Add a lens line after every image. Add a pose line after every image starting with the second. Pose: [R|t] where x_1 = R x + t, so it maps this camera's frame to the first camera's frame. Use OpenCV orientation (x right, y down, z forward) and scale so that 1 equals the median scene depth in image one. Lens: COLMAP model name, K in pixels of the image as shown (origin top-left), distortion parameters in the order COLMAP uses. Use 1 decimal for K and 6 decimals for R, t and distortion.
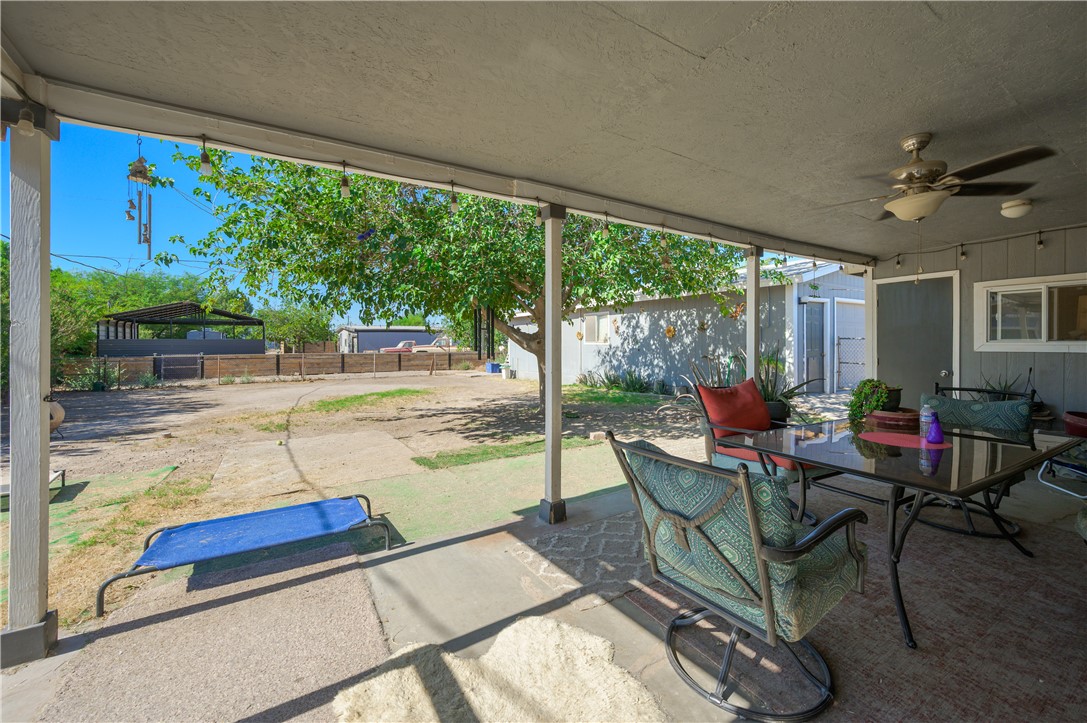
lens RADIAL K [[437.8, 0, 570.2], [0, 437.8, 348.1], [0, 0, 1]] dist [-0.003509, 0.000566]
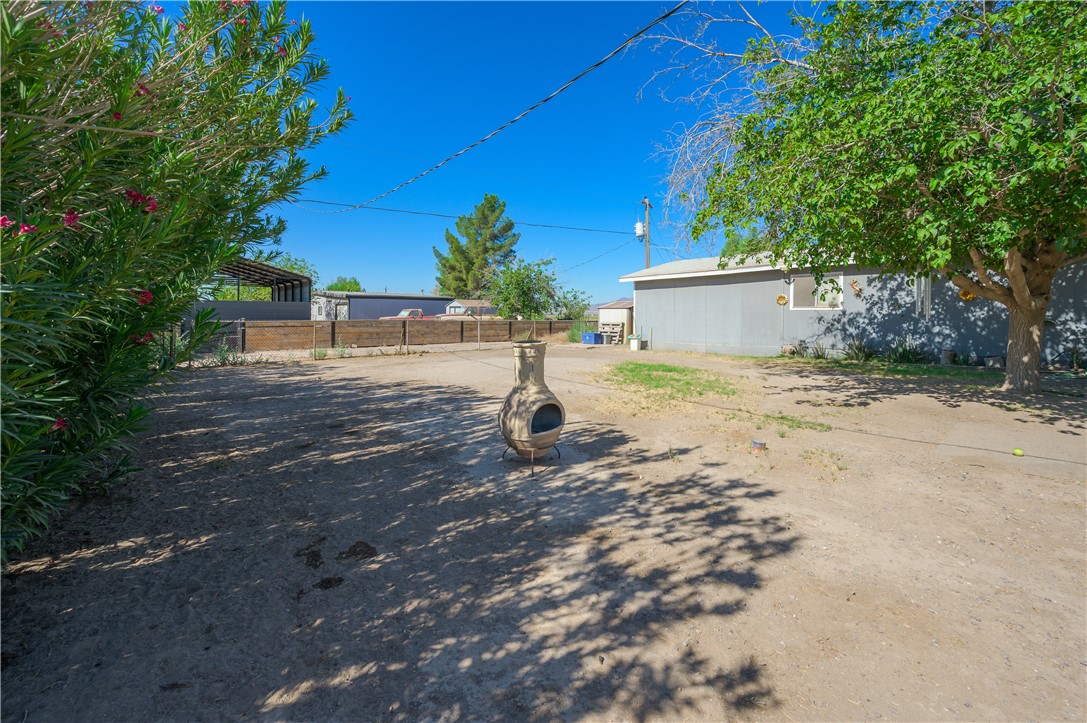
lens RADIAL K [[437.8, 0, 560.9], [0, 437.8, 317.3], [0, 0, 1]] dist [-0.003509, 0.000566]
pose [[0.986052, 0.009463, 0.166171, -0.677448], [-0.007614, 0.999902, -0.011765, 0.023199], [-0.166266, 0.010336, 0.986027, 0.263875]]
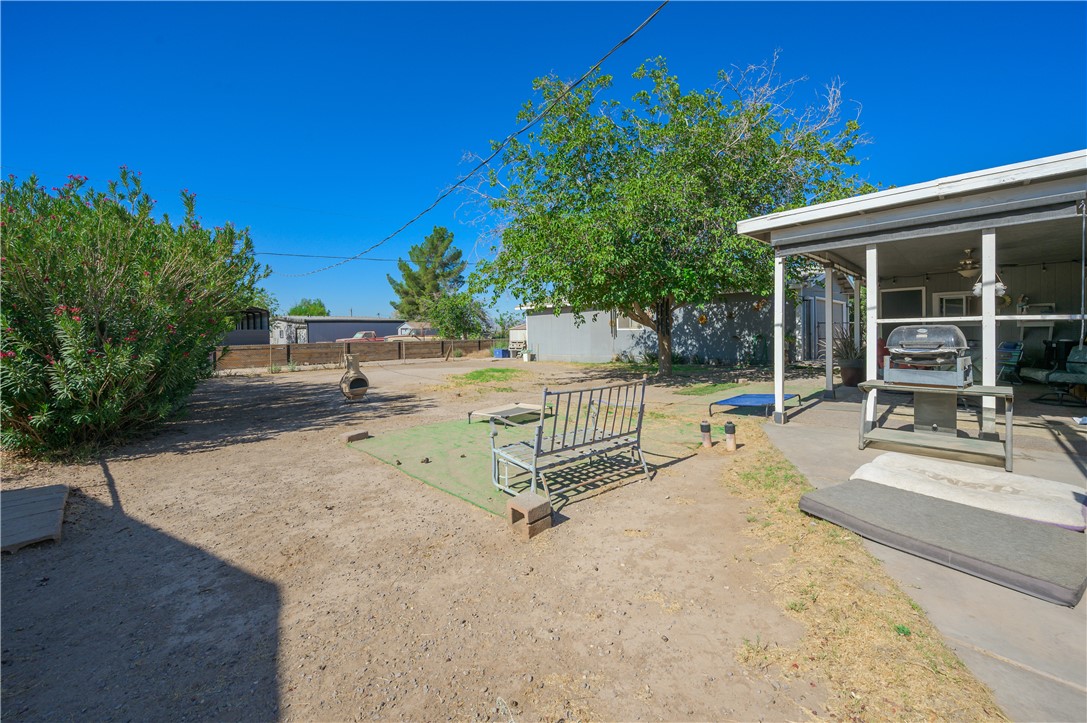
lens RADIAL K [[437.8, 0, 574.4], [0, 437.8, 338.2], [0, 0, 1]] dist [-0.003509, 0.000566]
pose [[0.969614, -0.013456, 0.244271, -0.475352], [0.013874, 0.999904, 0.000008, 0.015311], [-0.244248, 0.003381, 0.969707, -0.225881]]
